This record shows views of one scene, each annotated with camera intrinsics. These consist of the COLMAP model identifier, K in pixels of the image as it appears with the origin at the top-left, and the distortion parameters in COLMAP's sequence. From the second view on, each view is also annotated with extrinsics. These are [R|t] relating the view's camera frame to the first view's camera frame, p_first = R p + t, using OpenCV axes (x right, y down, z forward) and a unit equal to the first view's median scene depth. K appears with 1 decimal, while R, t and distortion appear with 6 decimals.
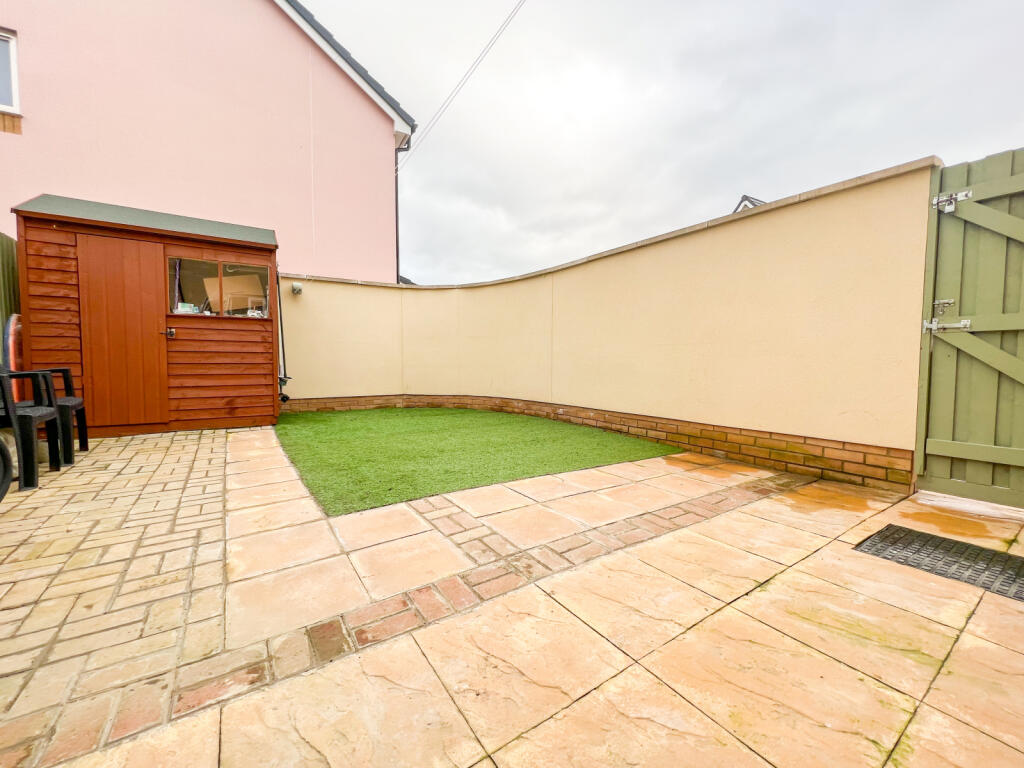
lens RADIAL K [[414.8, 0, 512.0], [0, 414.8, 384.0], [0, 0, 1]] dist [-0.000972, -0.000084]
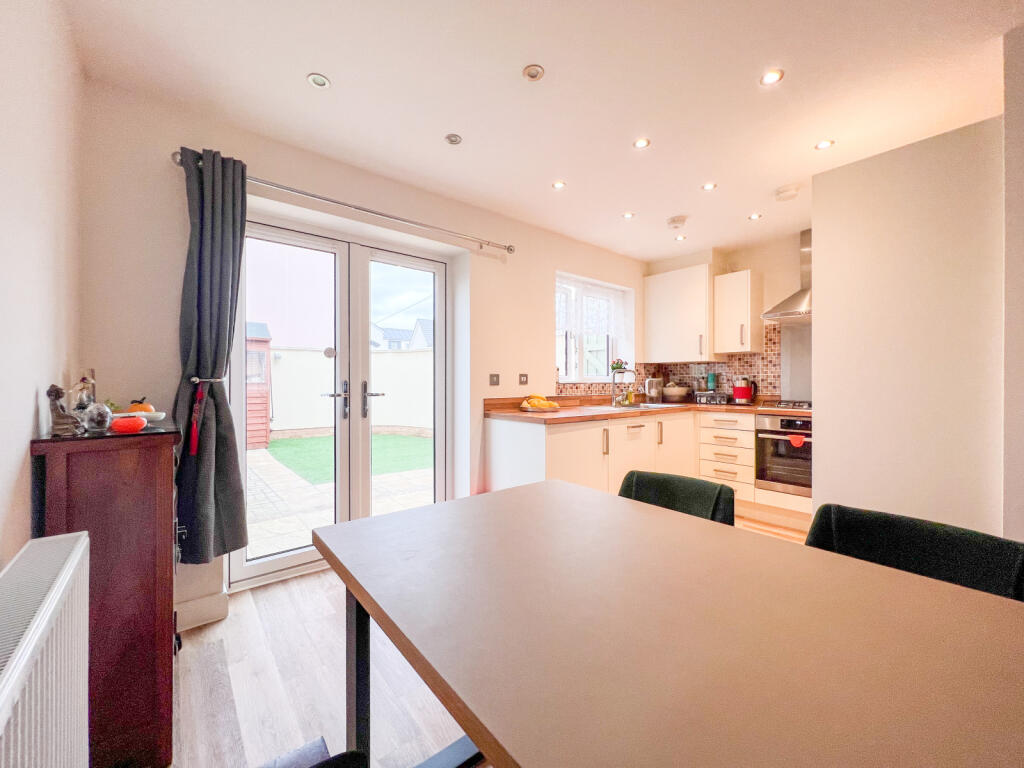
lens RADIAL K [[414.8, 0, 512.0], [0, 414.8, 384.0], [0, 0, 1]] dist [-0.000972, -0.000084]
pose [[0.994989, -0.001899, 0.099968, 0.236427], [0.006820, 0.998780, -0.048904, -0.071264], [-0.099753, 0.049341, 0.993788, -0.783851]]
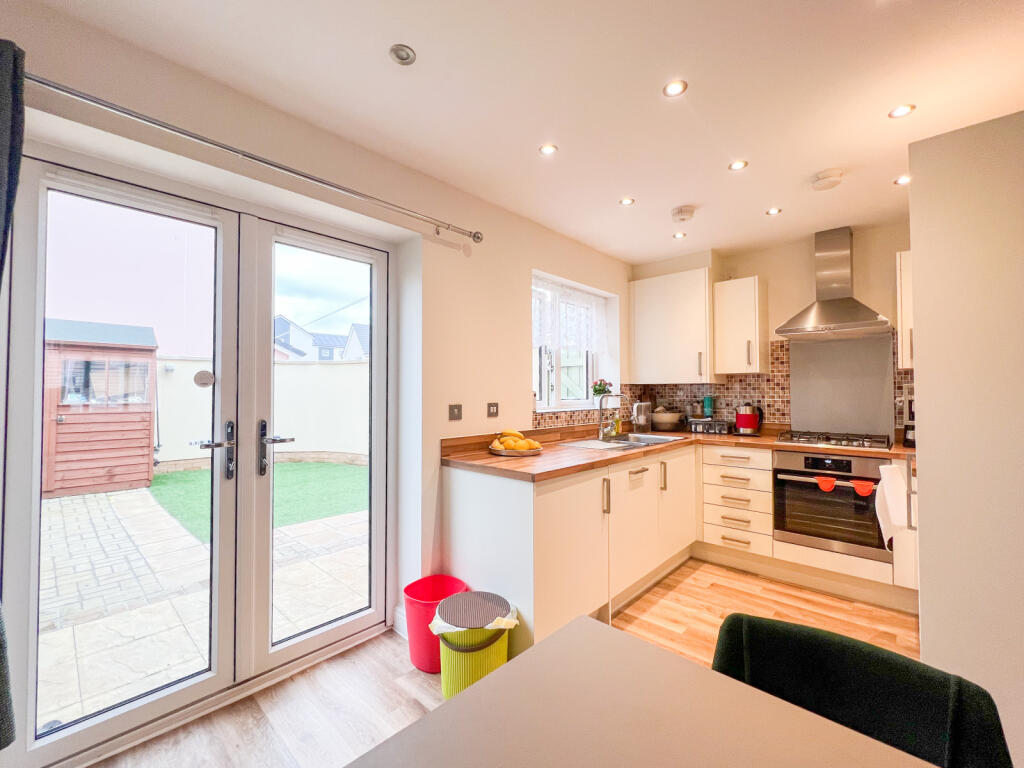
lens RADIAL K [[437.2, 0, 512.0], [0, 437.2, 384.0], [0, 0, 1]] dist [0.001451, 0.000179]
pose [[0.974541, 0.001653, 0.224201, 0.222813], [0.014810, 0.997314, -0.071731, -0.111564], [-0.223718, 0.073225, 0.971899, -0.616919]]
